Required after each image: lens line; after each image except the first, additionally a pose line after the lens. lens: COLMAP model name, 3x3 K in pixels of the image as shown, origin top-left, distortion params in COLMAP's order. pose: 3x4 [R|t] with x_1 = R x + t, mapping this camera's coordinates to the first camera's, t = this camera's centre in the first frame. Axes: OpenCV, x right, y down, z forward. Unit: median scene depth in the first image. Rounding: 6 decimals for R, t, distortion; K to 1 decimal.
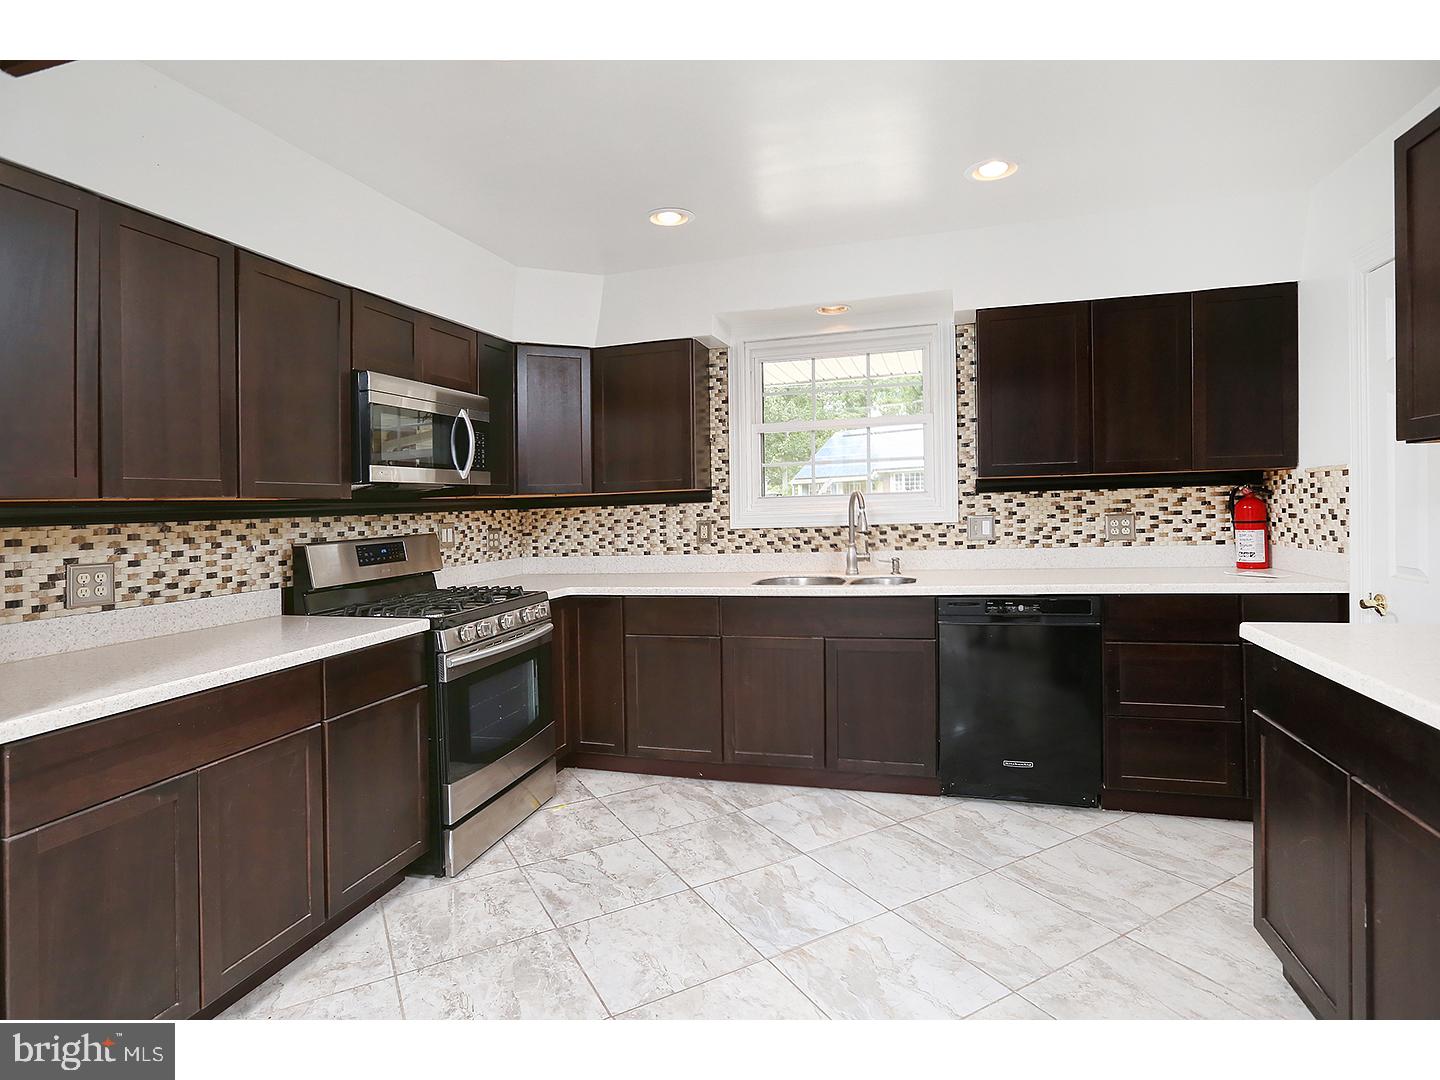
lens RADIAL K [[769.9, 0, 722.7], [0, 769.9, 519.6], [0, 0, 1]] dist [-0.037009, 0.000739]
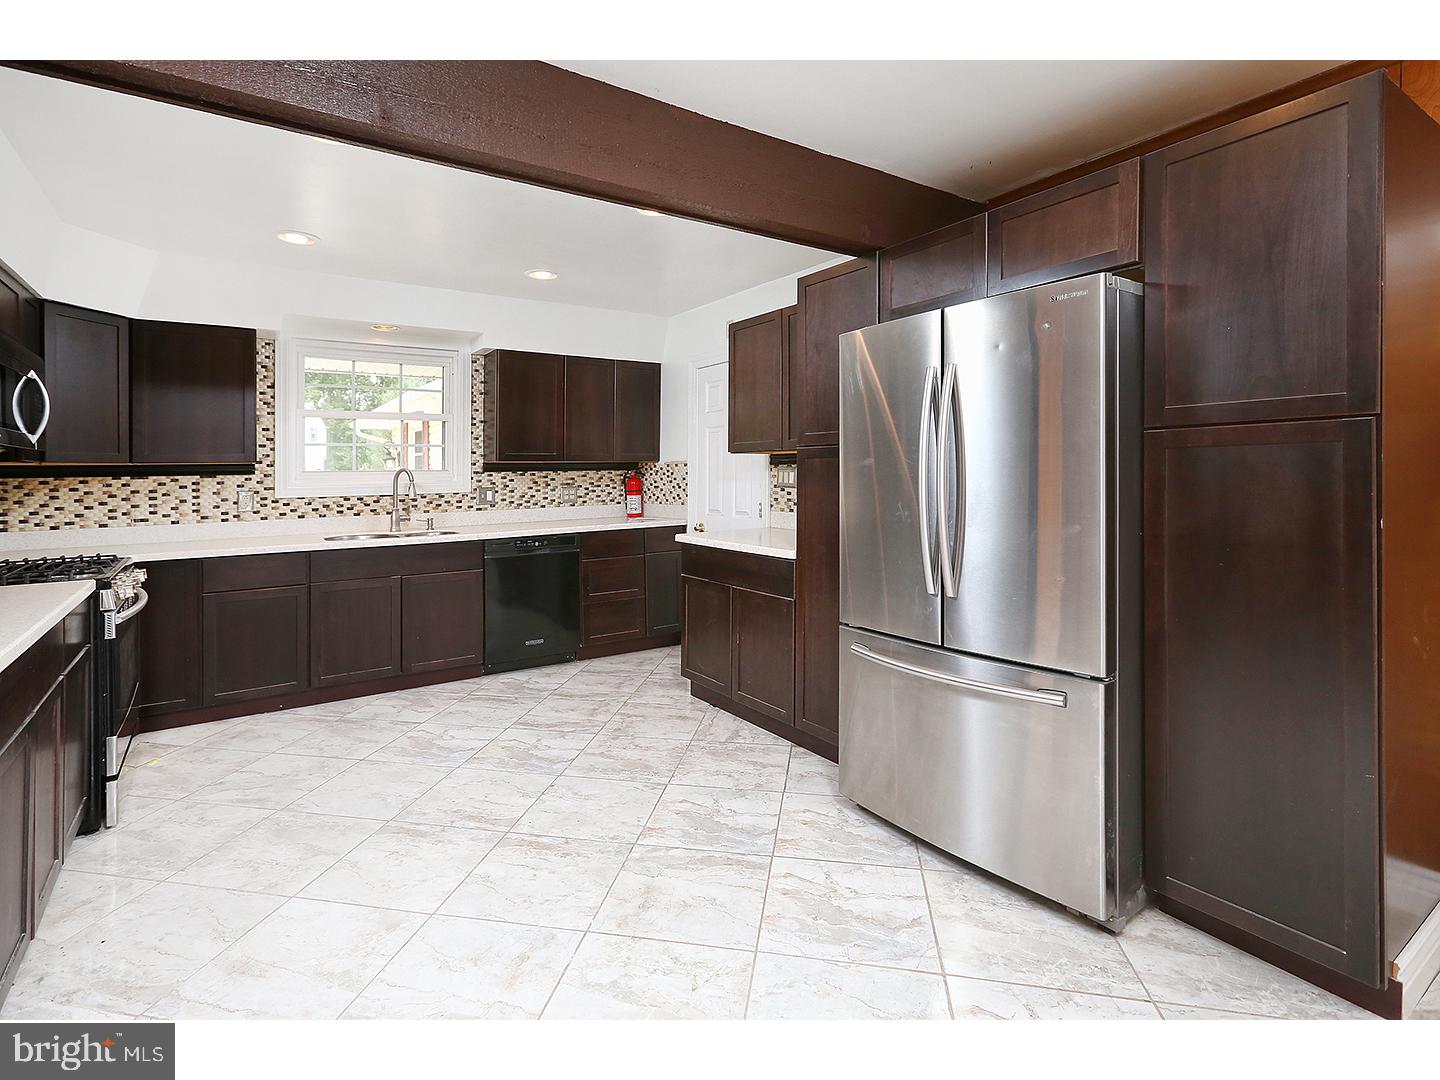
lens RADIAL K [[675.8, 0, 721.3], [0, 675.8, 503.8], [0, 0, 1]] dist [0.001601, 0.000398]
pose [[0.632771, -0.012439, 0.774239, -0.366824], [0.010074, 0.999919, 0.007832, 0.020142], [-0.774273, 0.002844, 0.632845, -0.159091]]
